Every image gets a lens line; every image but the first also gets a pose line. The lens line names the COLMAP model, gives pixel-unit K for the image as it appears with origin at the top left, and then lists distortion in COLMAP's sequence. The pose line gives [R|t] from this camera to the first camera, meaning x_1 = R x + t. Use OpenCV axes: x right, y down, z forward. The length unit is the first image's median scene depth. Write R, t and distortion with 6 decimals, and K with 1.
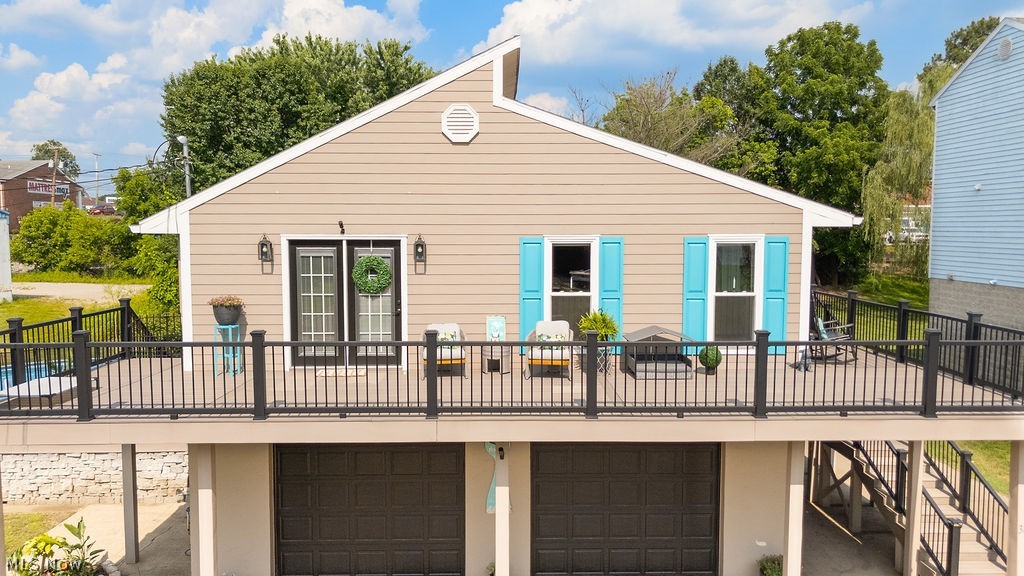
lens RADIAL K [[768.0, 0, 512.0], [0, 768.0, 288.0], [0, 0, 1]] dist [0.076589, -0.067956]
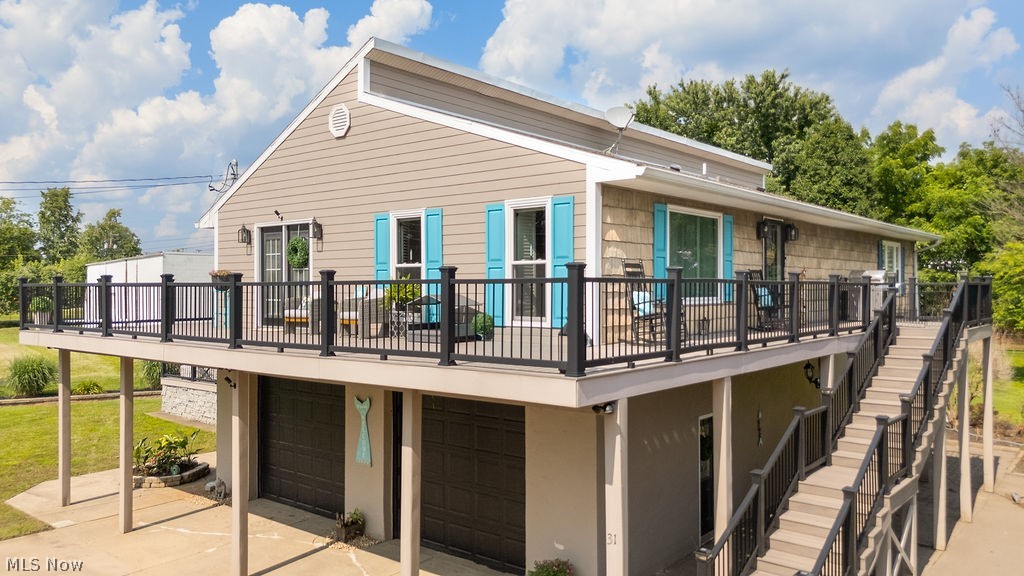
lens RADIAL K [[763.2, 0, 513.2], [0, 763.2, 285.2], [0, 0, 1]] dist [0.080471, -0.069569]
pose [[0.762865, -0.003306, -0.646549, 0.848134], [-0.046669, 0.997097, -0.060163, 0.089883], [0.644871, 0.076070, 0.760496, 0.282768]]
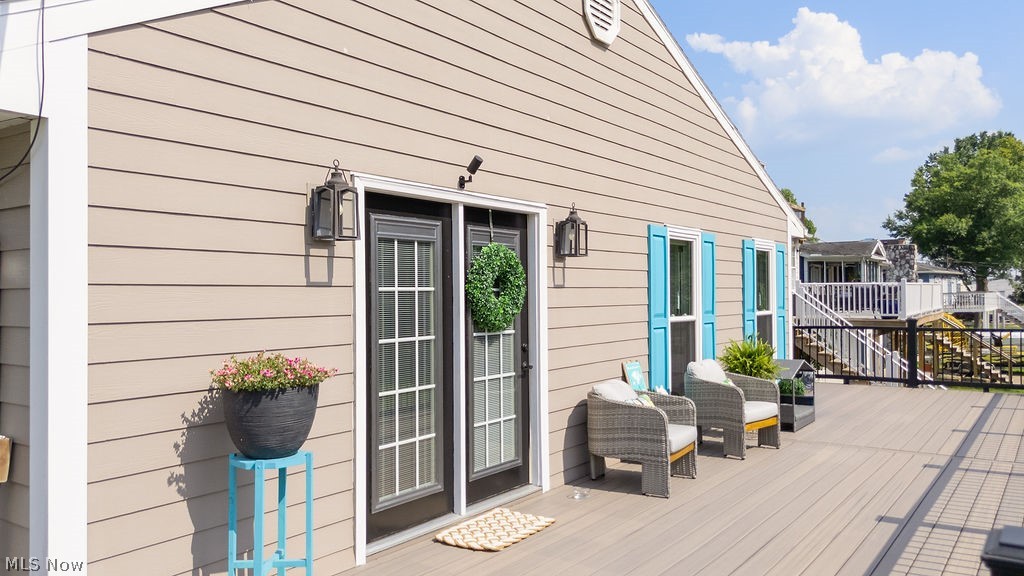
lens RADIAL K [[763.2, 0, 513.2], [0, 763.2, 285.2], [0, 0, 1]] dist [0.080471, -0.069569]
pose [[0.599590, 0.003239, 0.800301, -0.511209], [0.068526, 0.996111, -0.055372, 0.005894], [-0.797368, 0.088042, 0.597036, 0.707000]]
